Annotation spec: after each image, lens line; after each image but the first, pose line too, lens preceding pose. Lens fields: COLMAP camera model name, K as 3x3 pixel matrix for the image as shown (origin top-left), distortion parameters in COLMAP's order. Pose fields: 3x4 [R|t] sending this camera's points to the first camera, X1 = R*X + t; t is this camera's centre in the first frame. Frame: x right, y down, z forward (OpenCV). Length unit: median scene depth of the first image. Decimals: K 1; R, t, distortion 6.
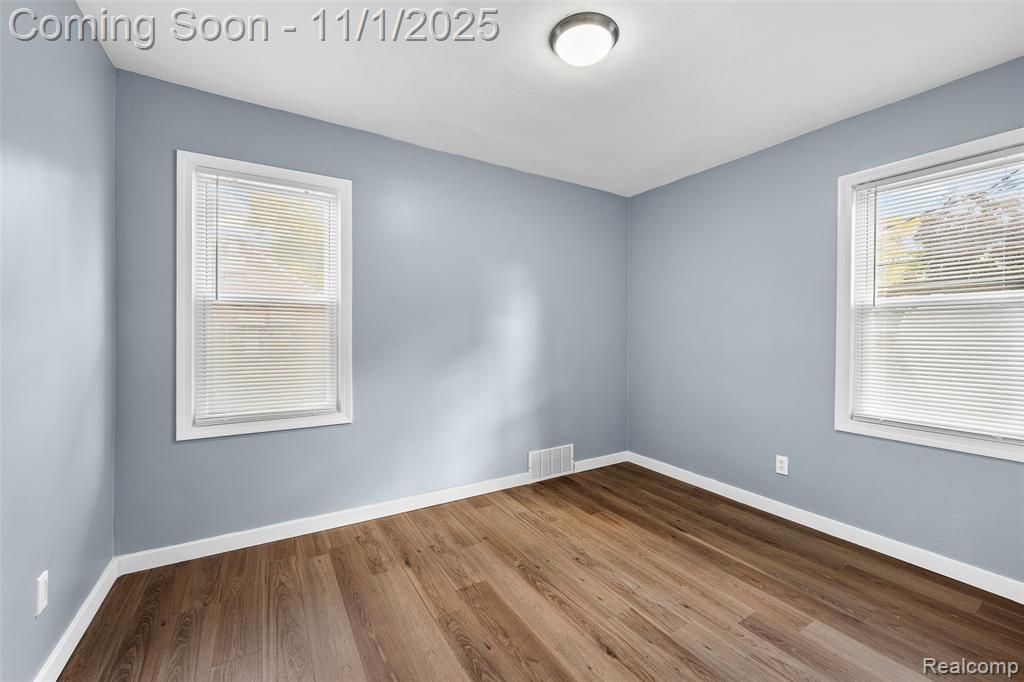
lens RADIAL K [[407.2, 0, 514.2], [0, 407.2, 337.8], [0, 0, 1]] dist [-0.001366, -0.000108]
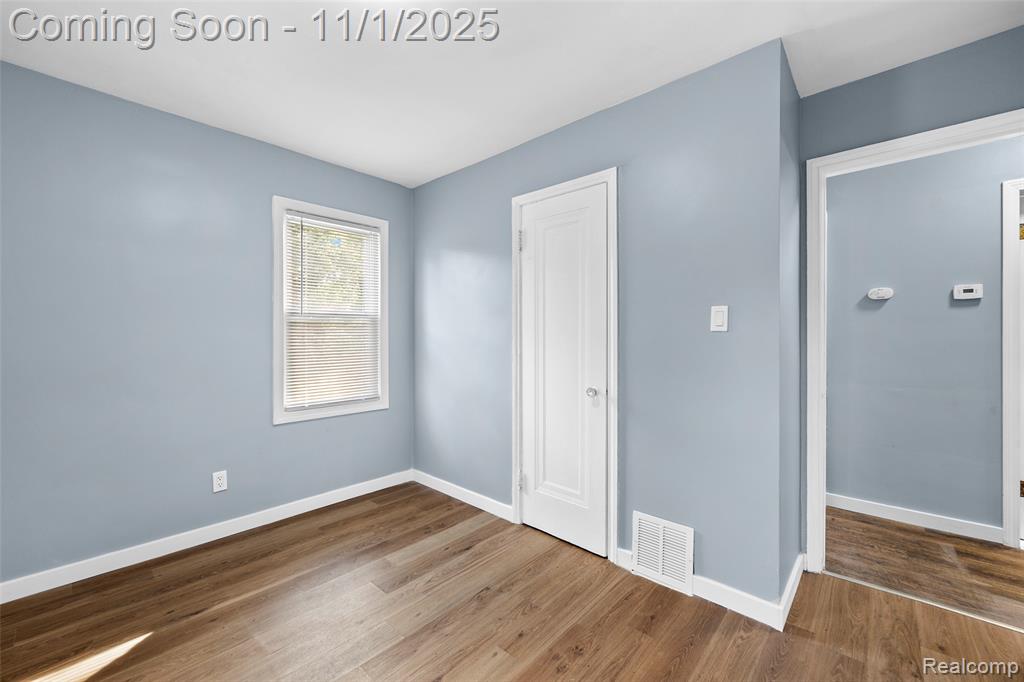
lens RADIAL K [[407.2, 0, 509.9], [0, 407.2, 335.8], [0, 0, 1]] dist [-0.001366, -0.000108]
pose [[-0.285171, -0.002793, 0.958473, -0.460346], [0.004613, 0.999980, 0.004286, -0.019509], [-0.958466, 0.005644, -0.285152, 0.709919]]
